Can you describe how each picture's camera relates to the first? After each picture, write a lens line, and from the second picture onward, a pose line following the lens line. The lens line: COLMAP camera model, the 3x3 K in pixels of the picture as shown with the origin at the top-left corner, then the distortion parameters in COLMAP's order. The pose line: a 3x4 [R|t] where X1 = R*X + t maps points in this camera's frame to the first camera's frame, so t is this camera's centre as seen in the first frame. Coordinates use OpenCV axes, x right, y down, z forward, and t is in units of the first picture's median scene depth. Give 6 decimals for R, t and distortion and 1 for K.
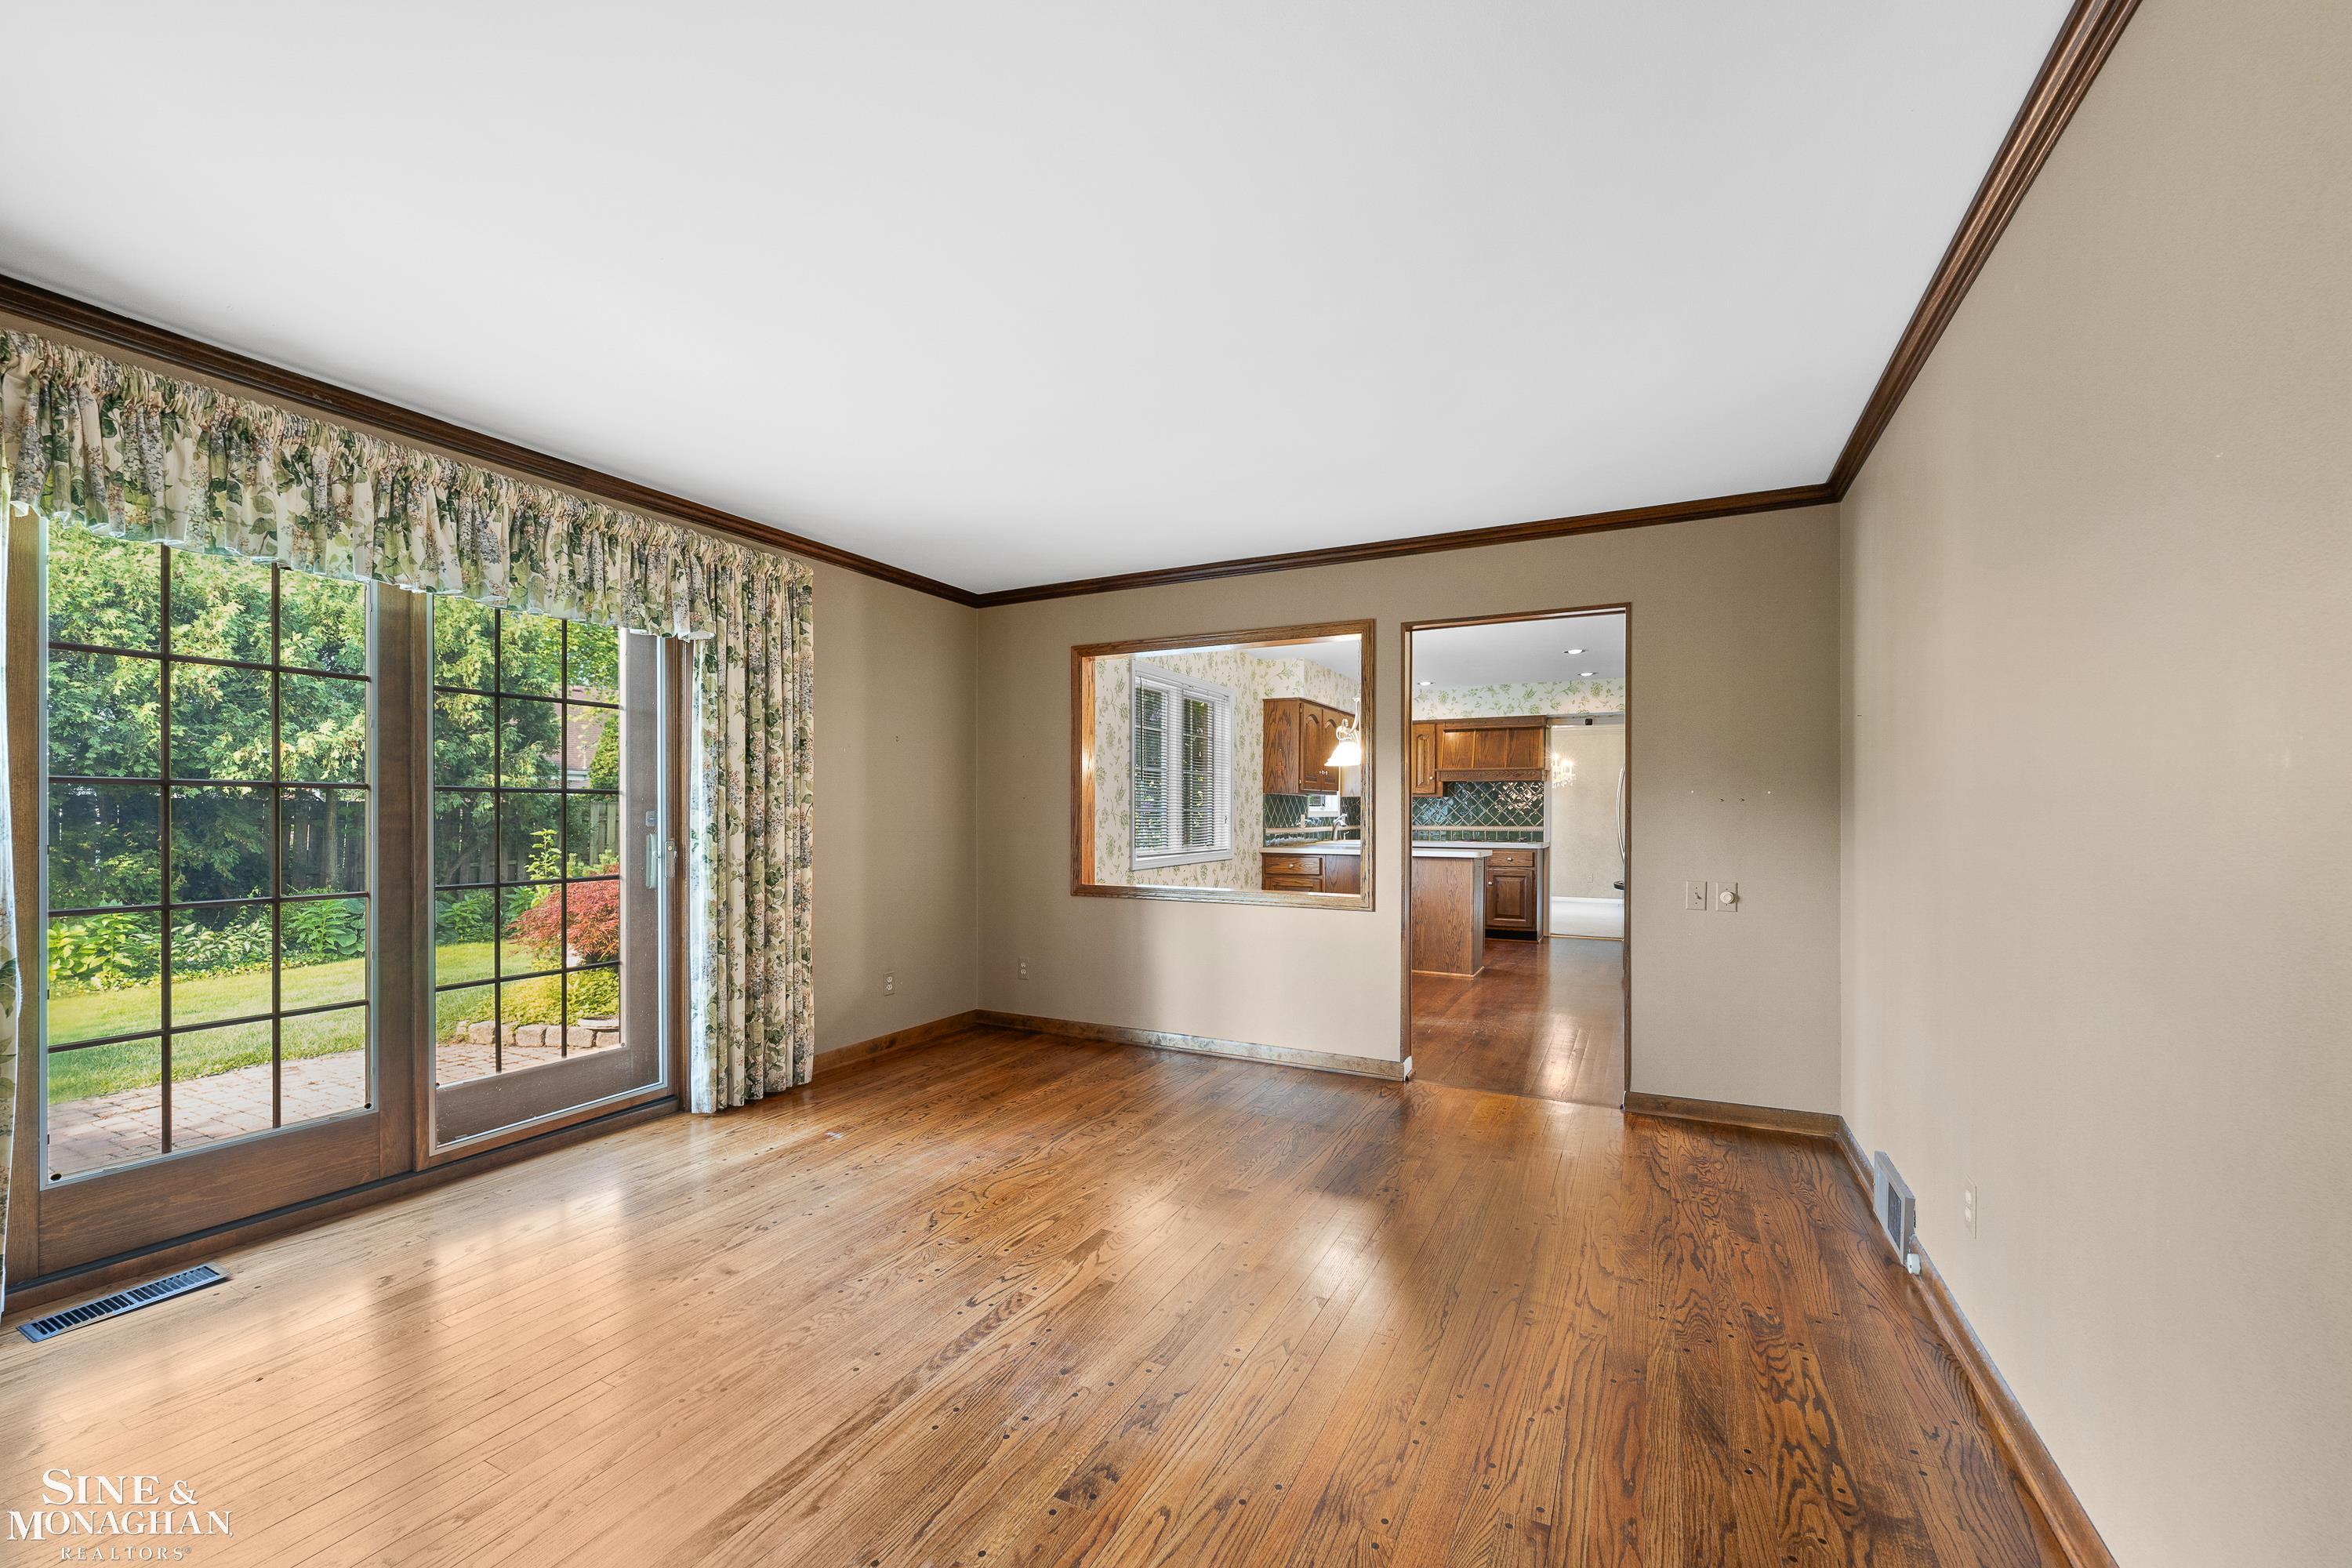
lens RADIAL K [[955.8, 0, 1179.5], [0, 955.8, 824.6], [0, 0, 1]] dist [0.000020, 0.000348]
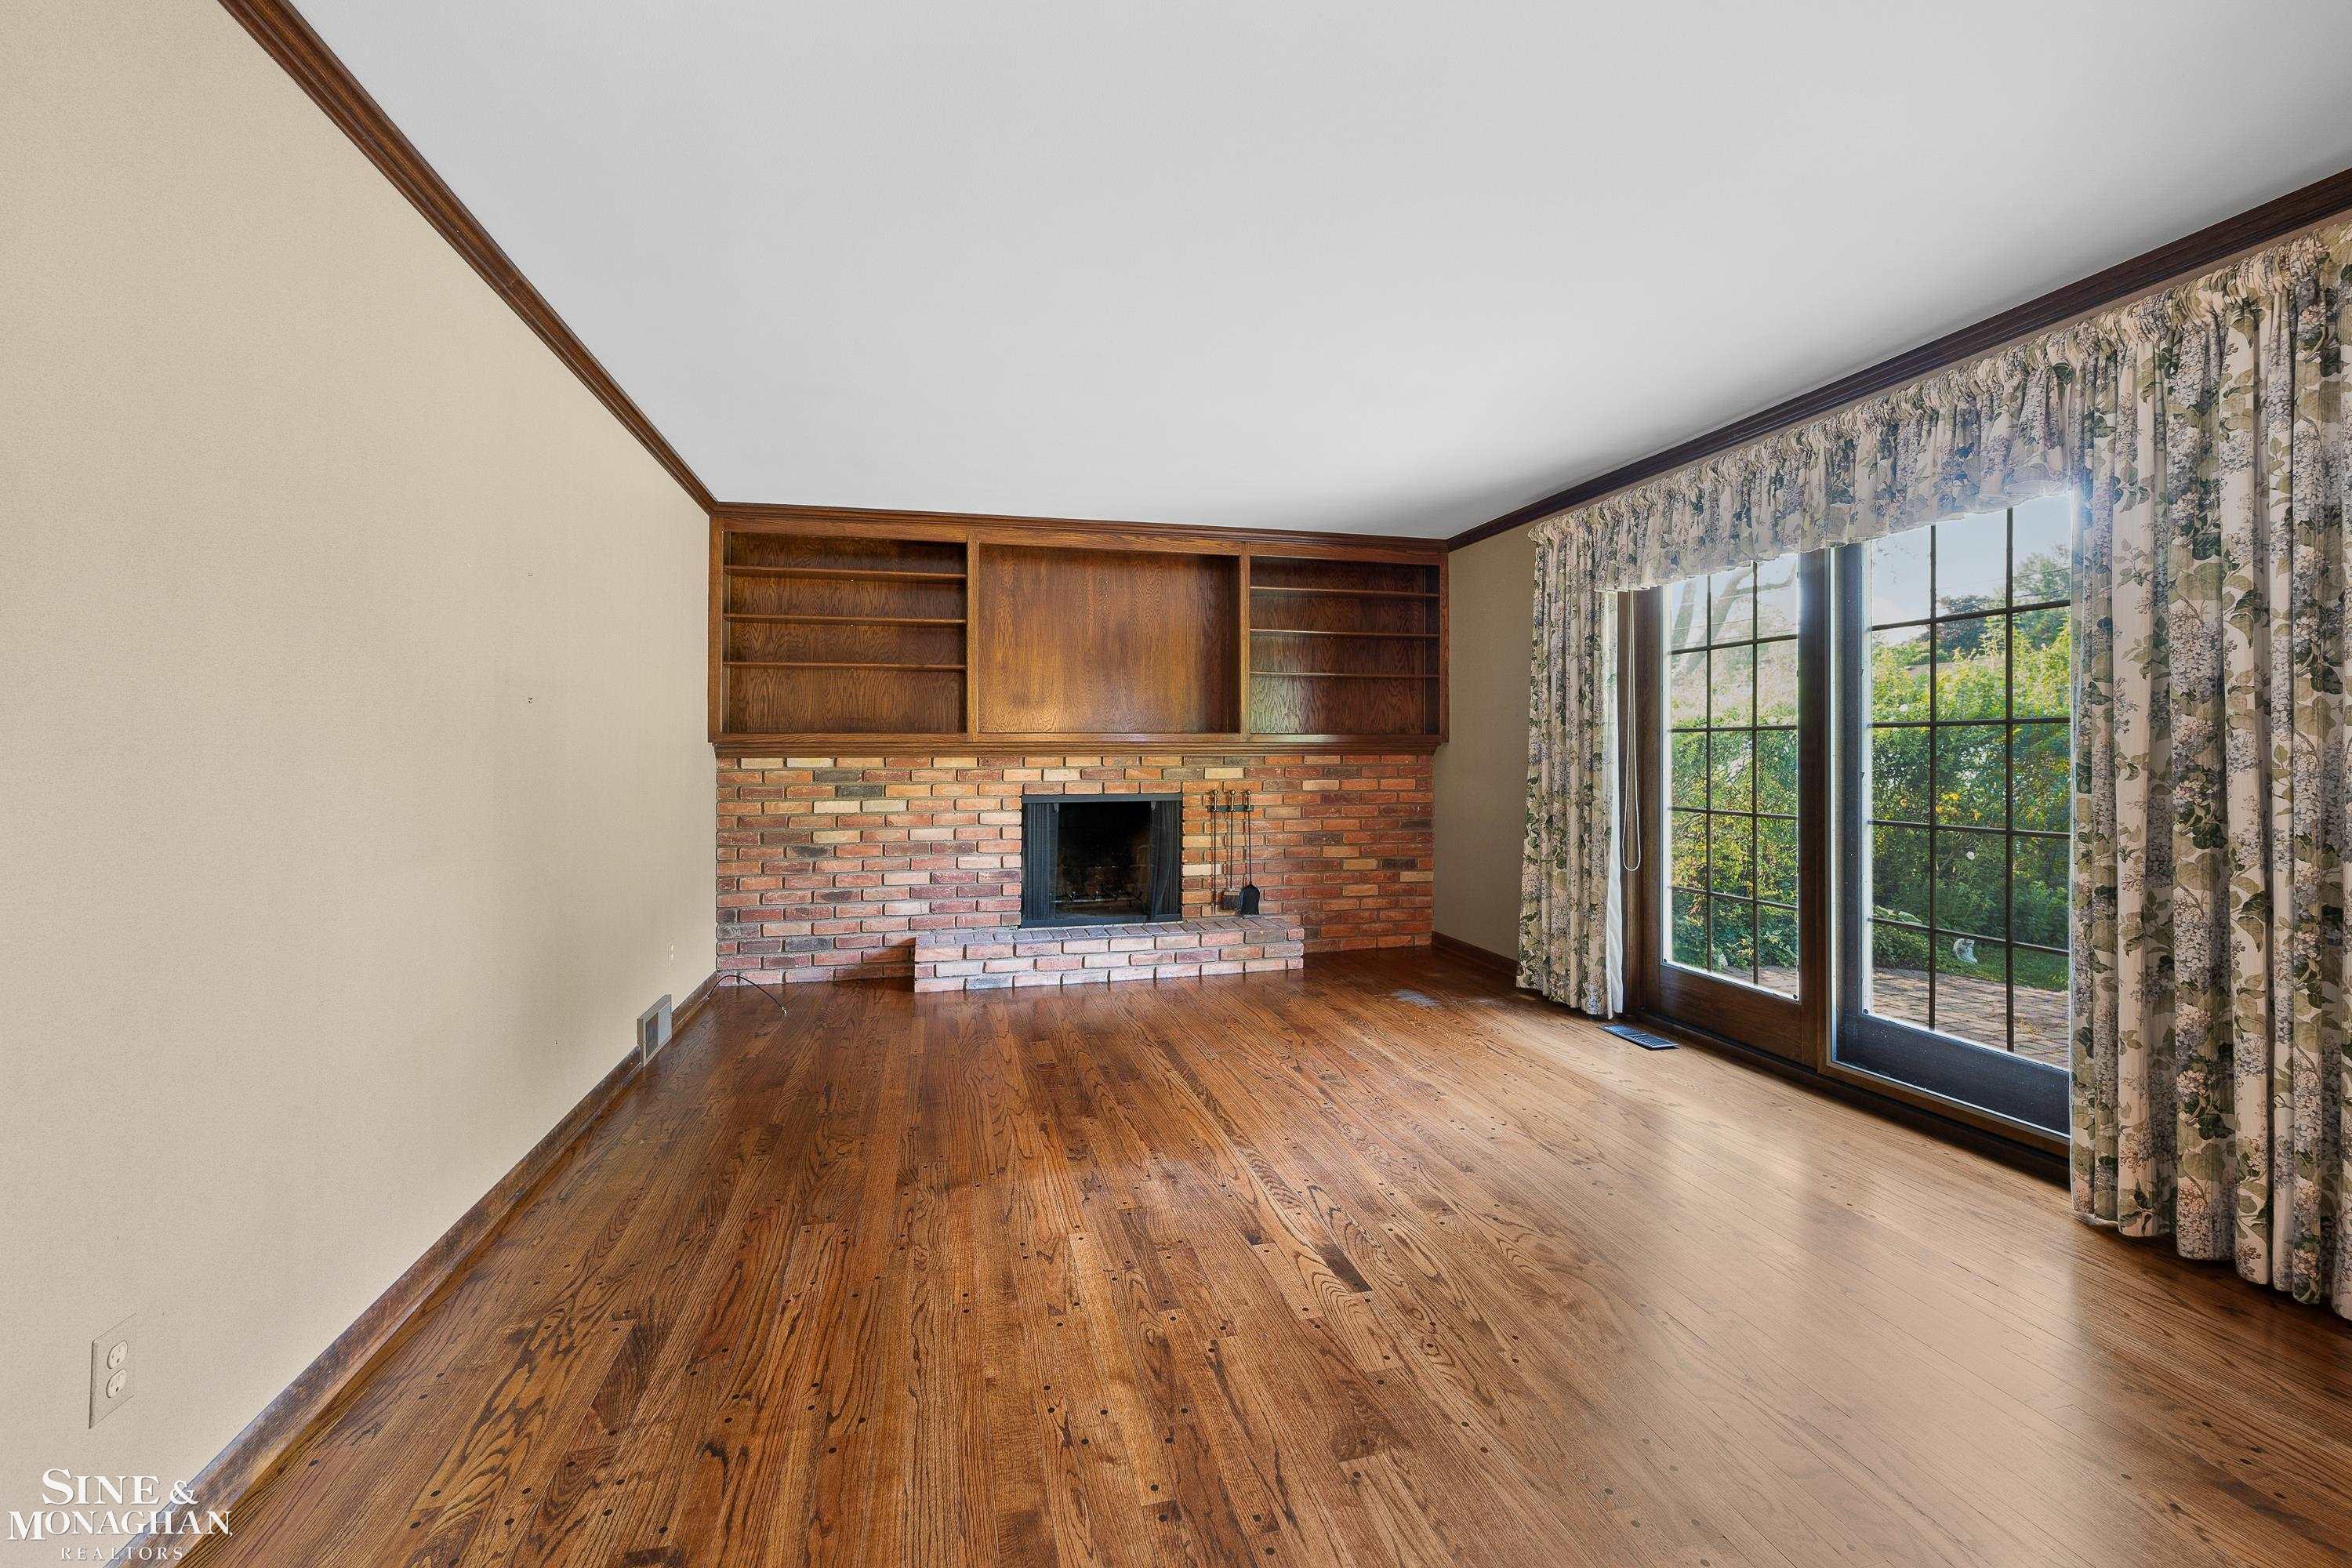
lens RADIAL K [[955.8, 0, 1155.3], [0, 955.8, 723.9], [0, 0, 1]] dist [0.000020, 0.000348]
pose [[-0.769837, -0.020417, -0.637913, 0.389940], [-0.008203, 0.999722, -0.022098, -0.008045], [0.638187, -0.011780, -0.769791, 1.052619]]
